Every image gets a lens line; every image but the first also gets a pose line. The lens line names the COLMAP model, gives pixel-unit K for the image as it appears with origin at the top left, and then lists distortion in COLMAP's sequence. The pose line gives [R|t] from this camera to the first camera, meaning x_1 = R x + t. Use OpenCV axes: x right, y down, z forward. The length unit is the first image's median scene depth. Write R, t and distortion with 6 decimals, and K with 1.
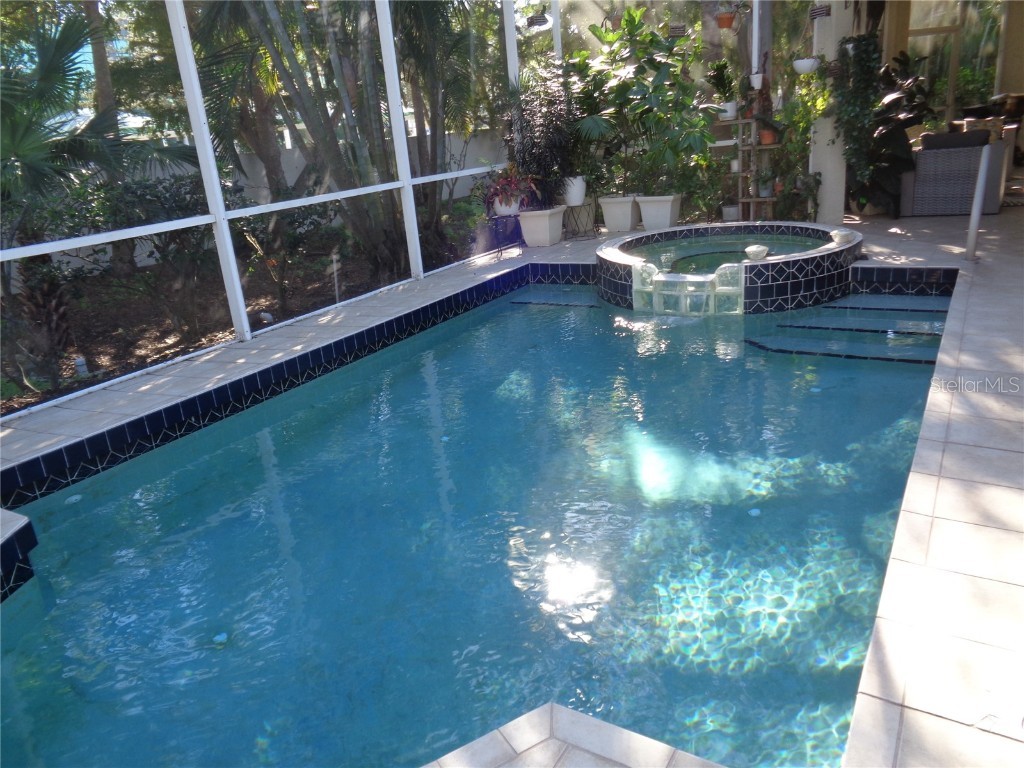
lens RADIAL K [[769.0, 0, 508.5], [0, 769.0, 390.2], [0, 0, 1]] dist [0.004066, 0.000036]
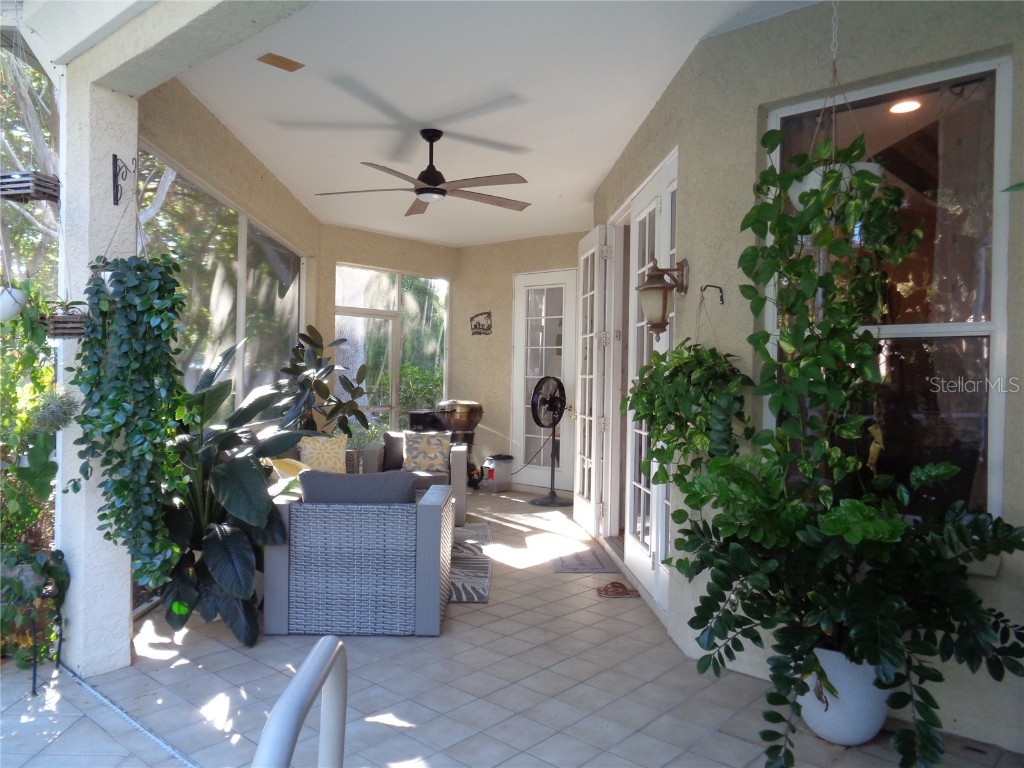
lens RADIAL K [[768.8, 0, 512.0], [0, 768.8, 384.0], [0, 0, 1]] dist [0.001714, 0.001039]
pose [[0.822649, 0.102180, 0.559292, 0.392088], [0.093002, 0.946283, -0.309676, -0.234341], [-0.560891, 0.306770, 0.768956, 0.558269]]
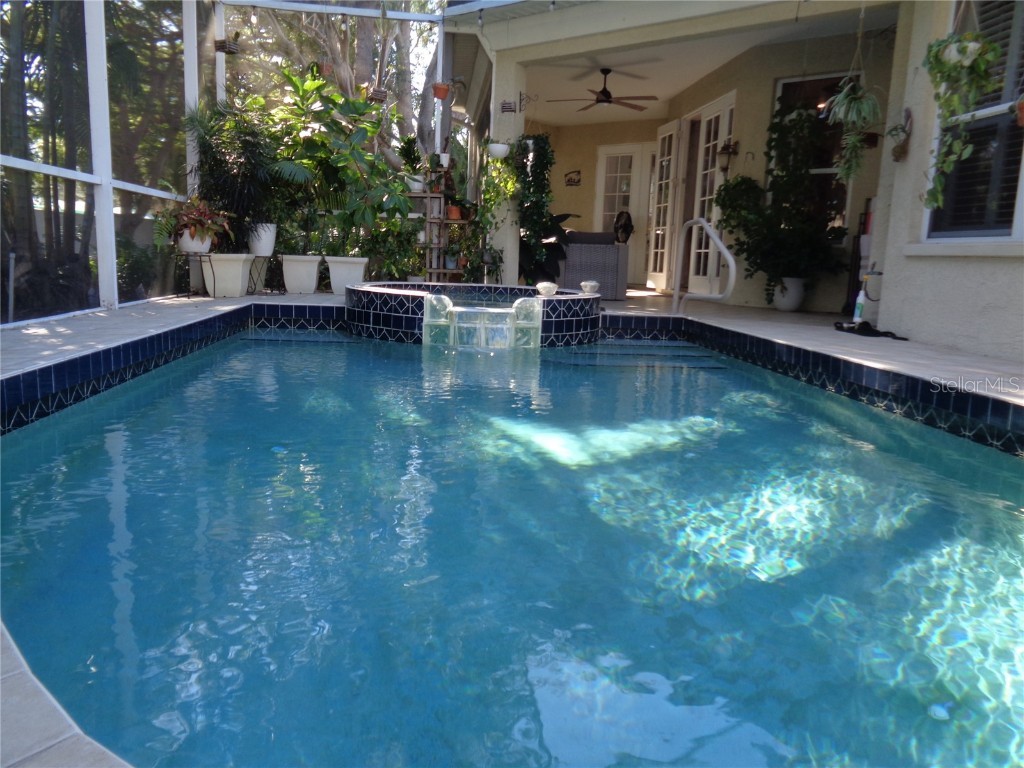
lens RADIAL K [[769.0, 0, 508.5], [0, 769.0, 390.2], [0, 0, 1]] dist [0.004066, 0.000036]
pose [[0.794388, 0.018005, 0.607144, -0.262552], [0.088789, 0.985382, -0.145394, 0.076459], [-0.600886, 0.169407, 0.781177, 0.191088]]
